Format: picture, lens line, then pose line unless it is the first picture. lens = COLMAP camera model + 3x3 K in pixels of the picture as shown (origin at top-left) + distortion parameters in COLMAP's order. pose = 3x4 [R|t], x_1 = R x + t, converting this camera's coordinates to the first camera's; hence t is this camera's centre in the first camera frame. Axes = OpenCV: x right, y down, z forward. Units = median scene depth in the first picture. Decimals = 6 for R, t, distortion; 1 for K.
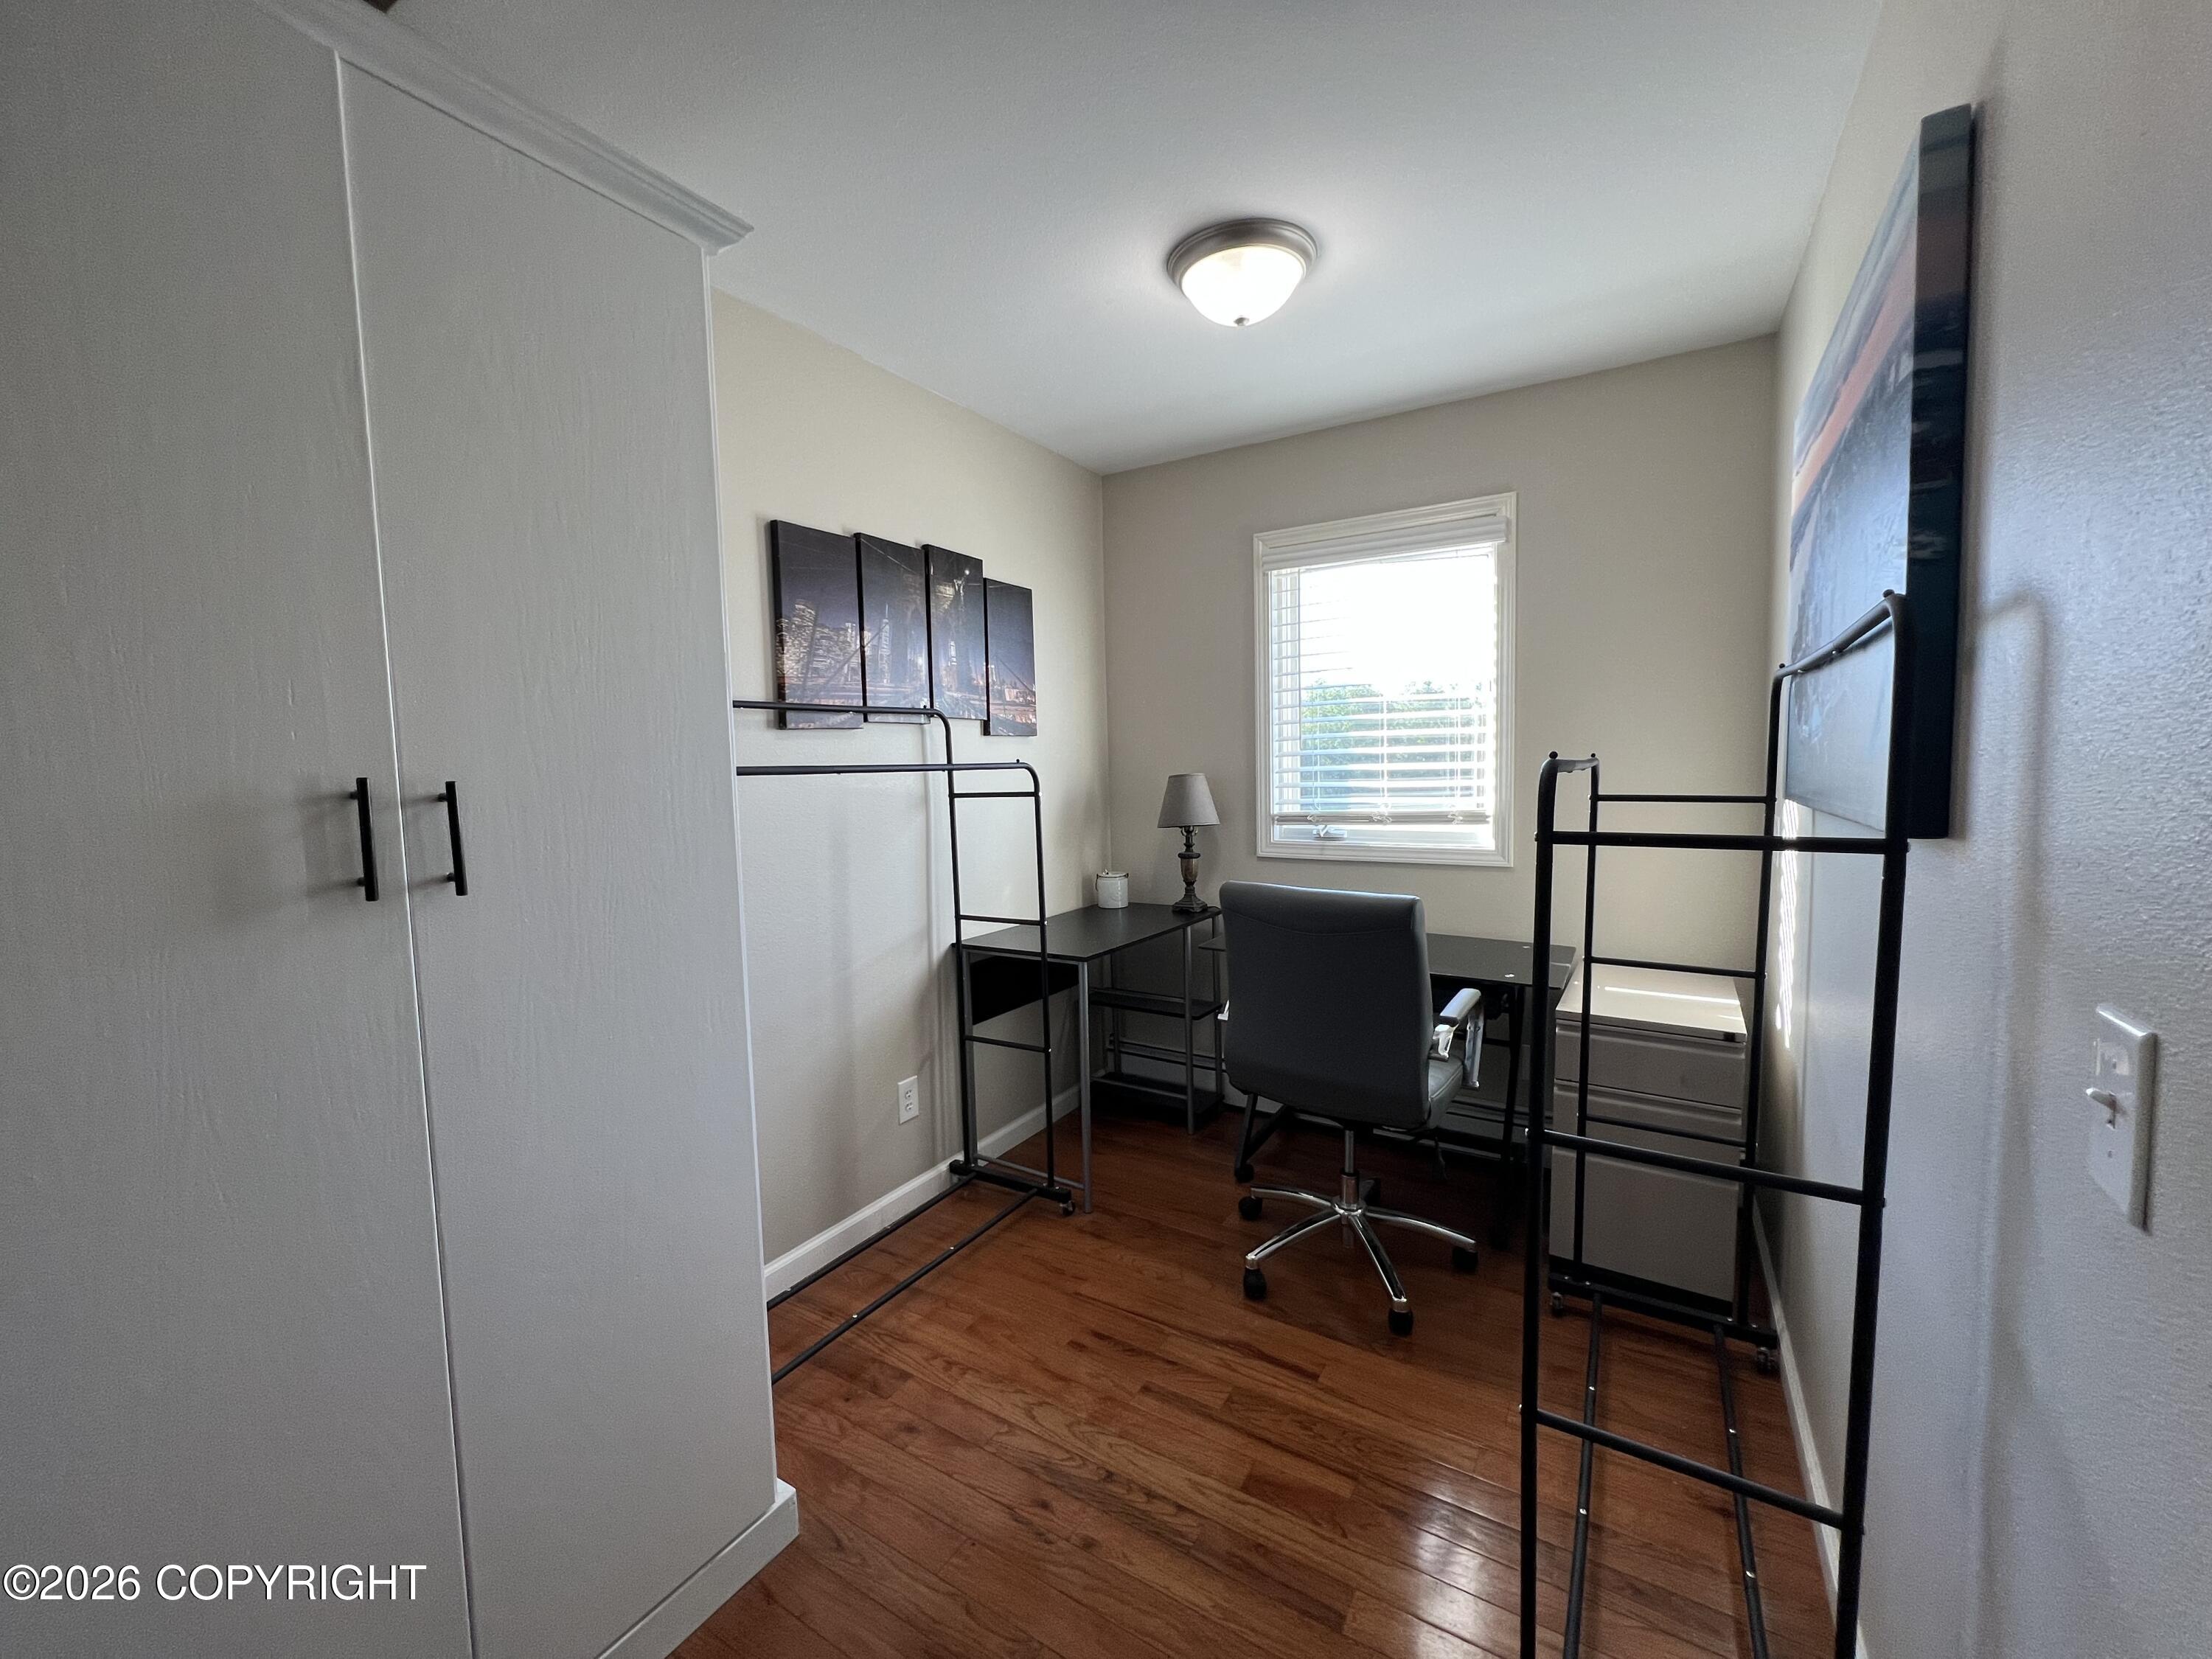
lens RADIAL K [[886.7, 0, 1106.2], [0, 886.7, 828.8], [0, 0, 1]] dist [-0.006301, 0.001968]
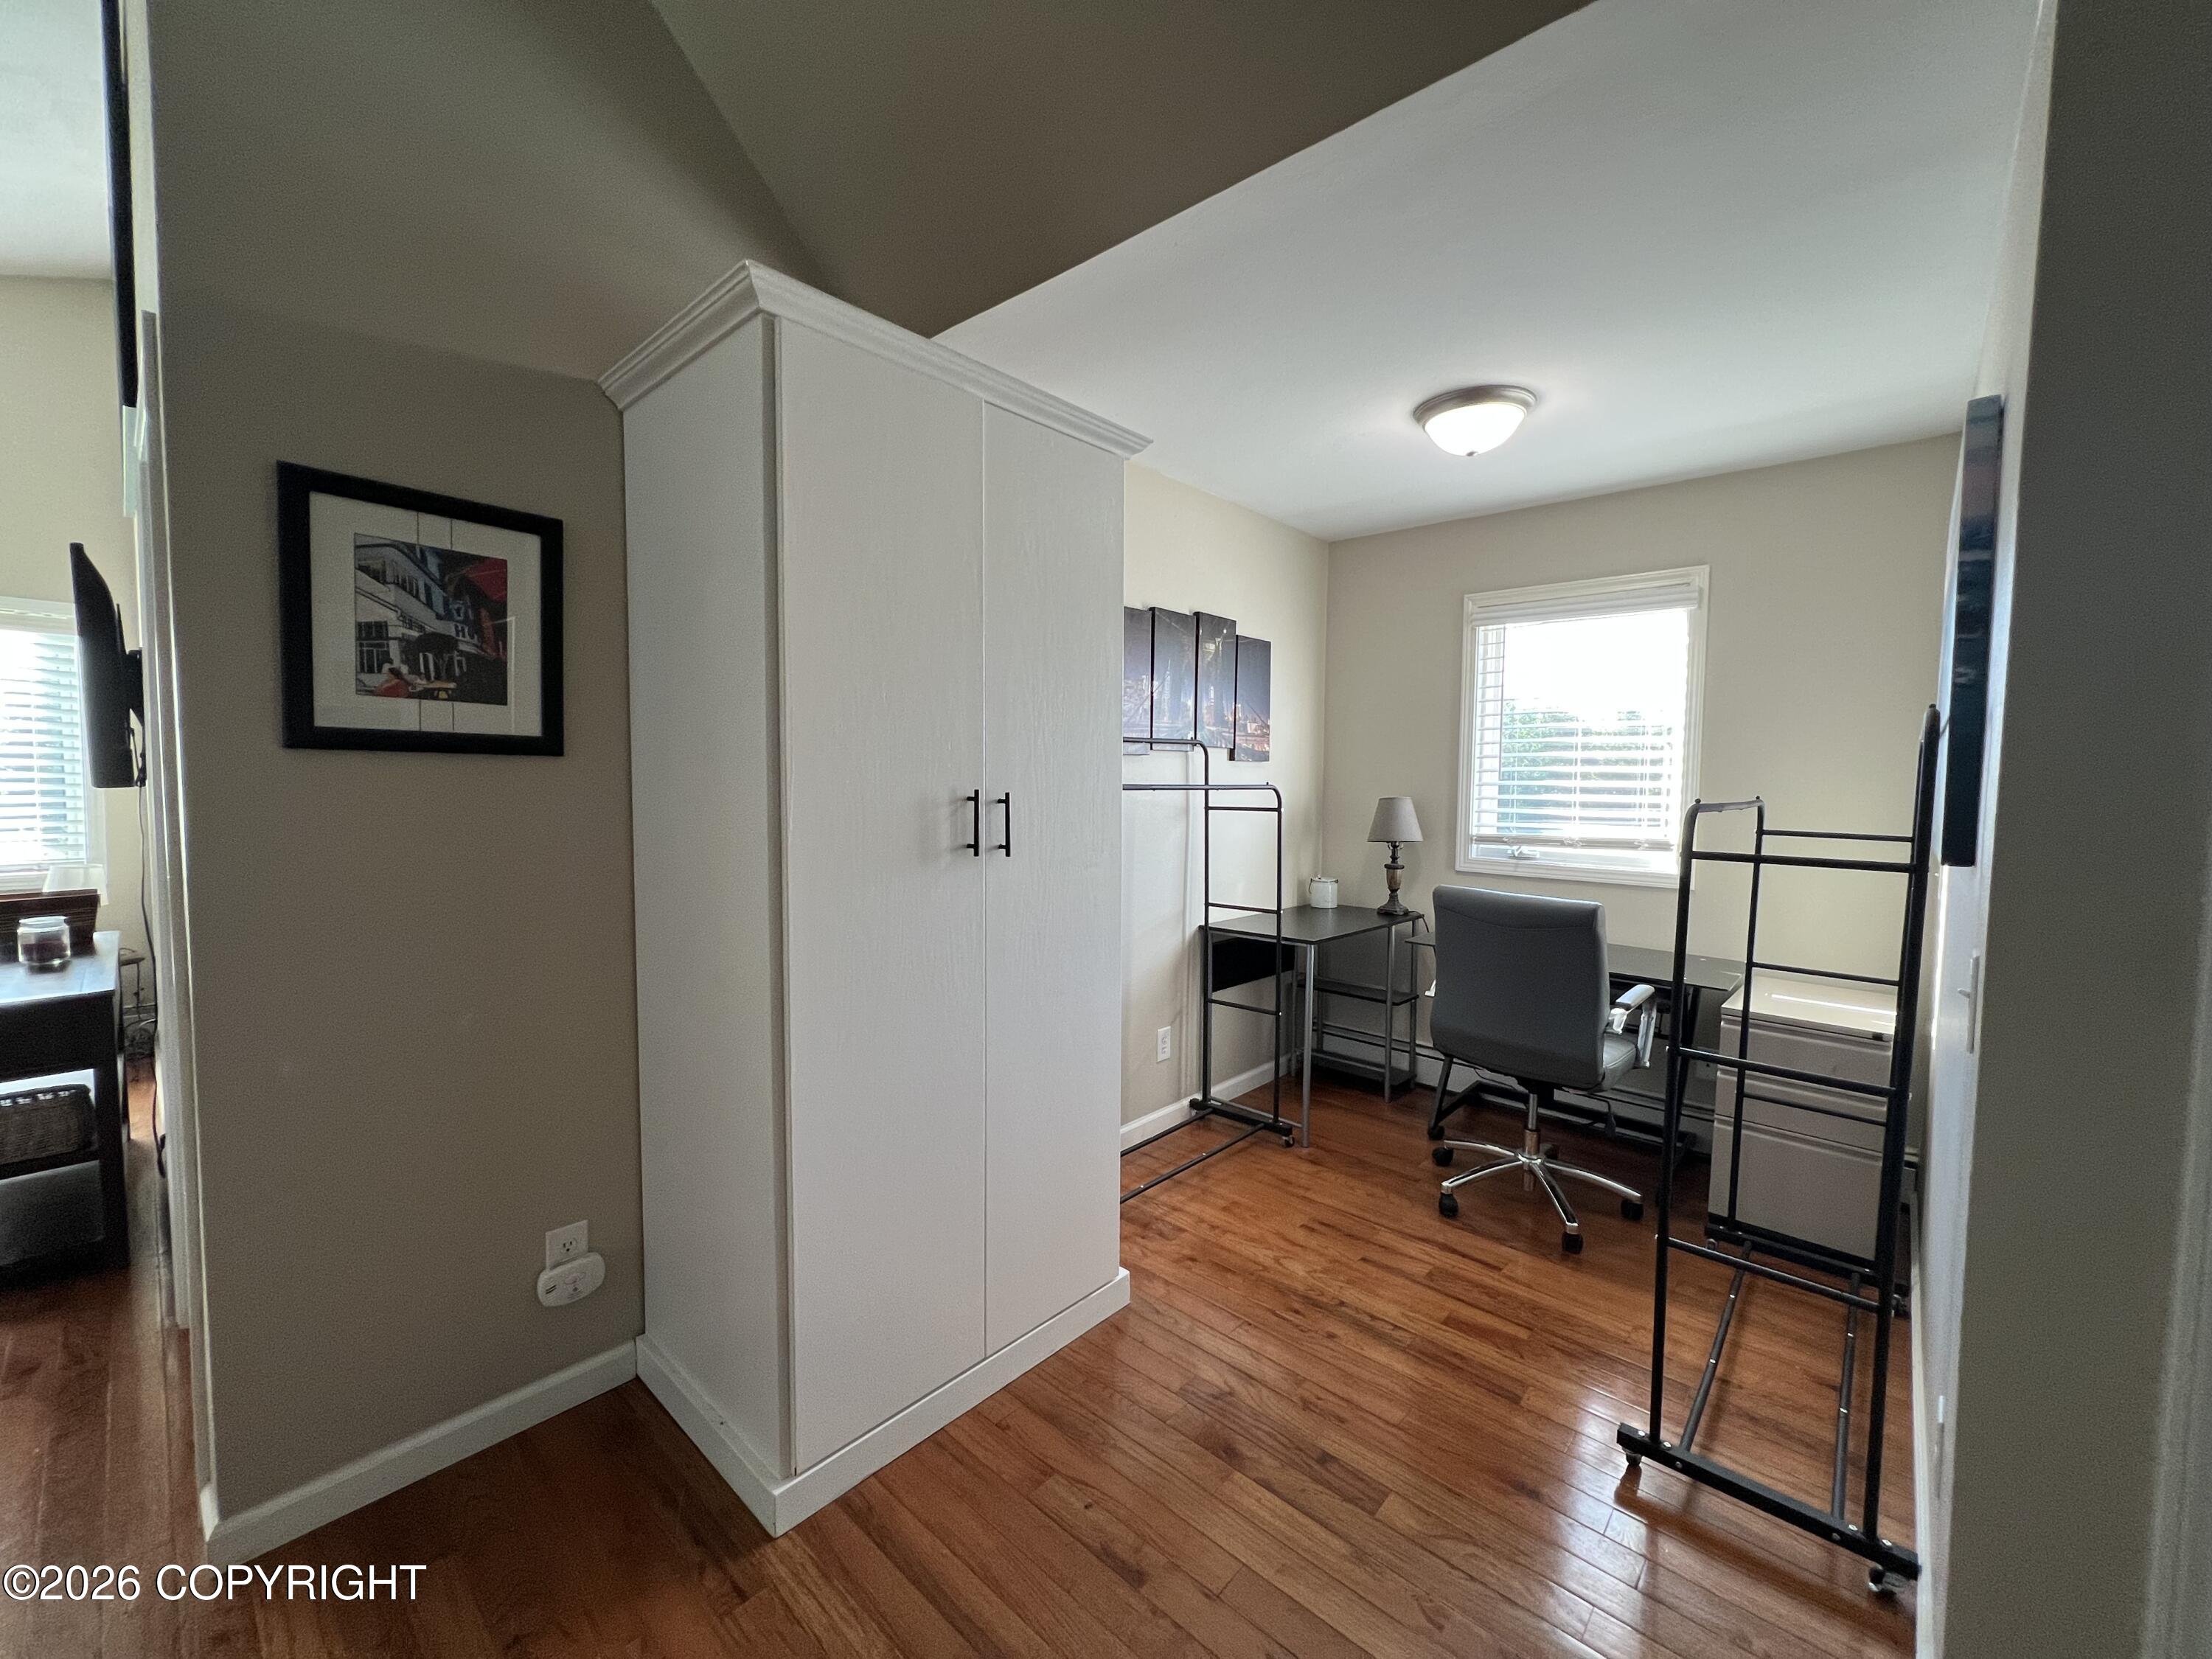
lens RADIAL K [[886.7, 0, 1104.5], [0, 886.7, 827.7], [0, 0, 1]] dist [-0.006301, 0.001968]
pose [[0.982098, 0.044286, -0.183090, -0.102976], [-0.046915, 0.998848, -0.010054, 0.011969], [0.182434, 0.018464, 0.983045, -0.327898]]
